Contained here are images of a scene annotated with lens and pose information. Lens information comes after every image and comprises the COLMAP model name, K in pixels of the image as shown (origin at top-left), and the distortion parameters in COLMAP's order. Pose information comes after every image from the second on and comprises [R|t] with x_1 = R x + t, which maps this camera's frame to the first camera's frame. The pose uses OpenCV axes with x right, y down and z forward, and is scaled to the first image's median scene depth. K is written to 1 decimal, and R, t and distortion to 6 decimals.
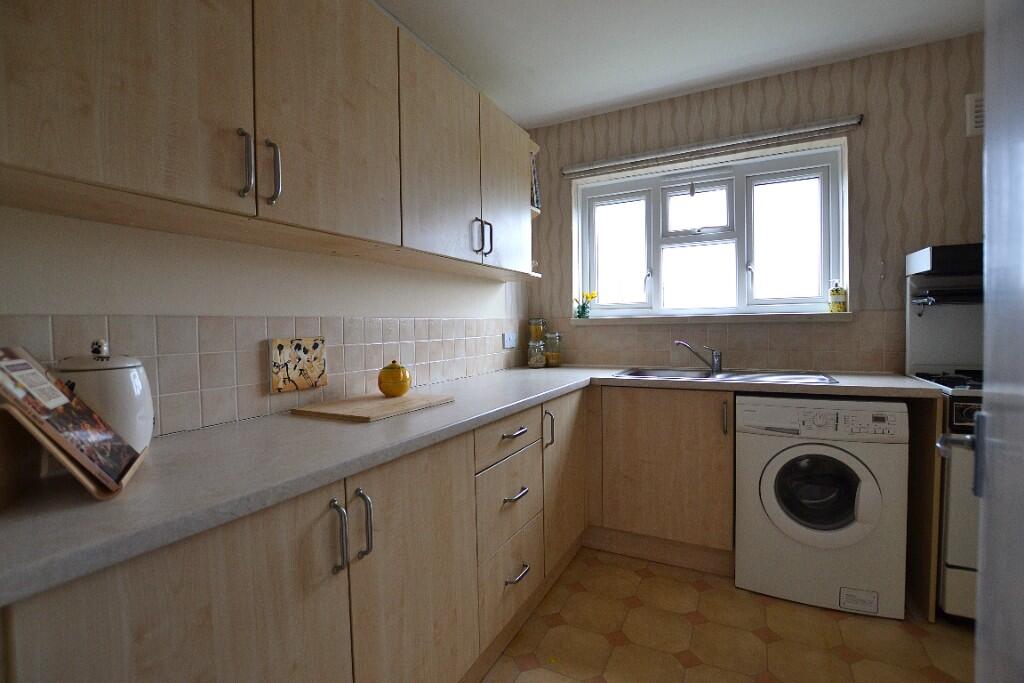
lens RADIAL K [[467.5, 0, 514.1], [0, 467.5, 341.3], [0, 0, 1]] dist [-0.004096, -0.000226]
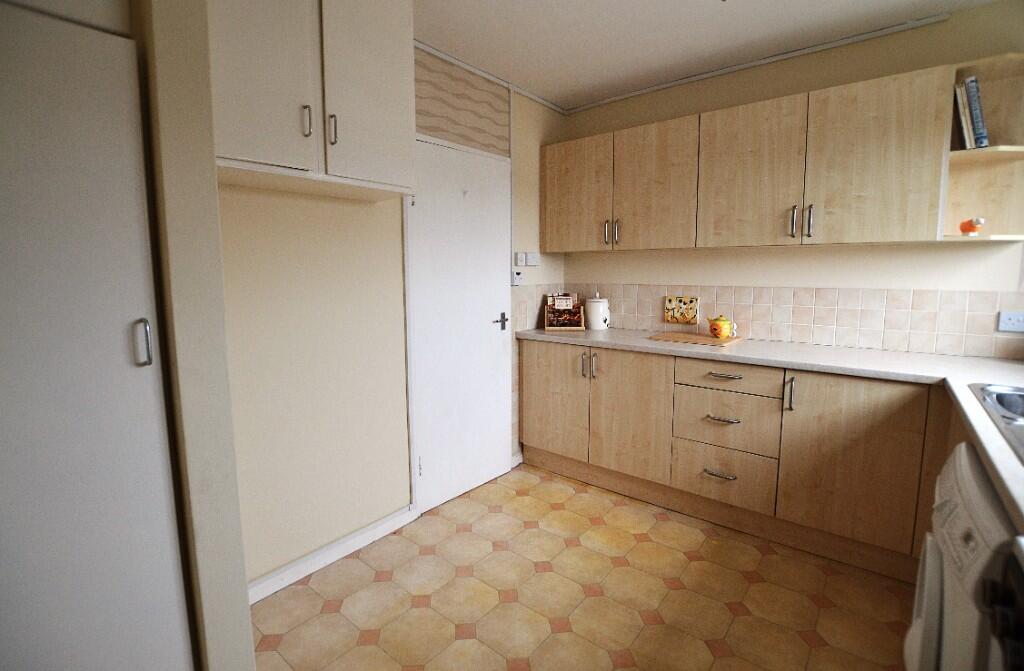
lens RADIAL K [[465.3, 0, 513.2], [0, 465.3, 329.4], [0, 0, 1]] dist [-0.000963, -0.000163]
pose [[-0.208450, 0.135236, -0.968638, 1.575783], [-0.029087, 0.989099, 0.144352, -0.131251], [0.977600, 0.058264, -0.202244, 0.710733]]
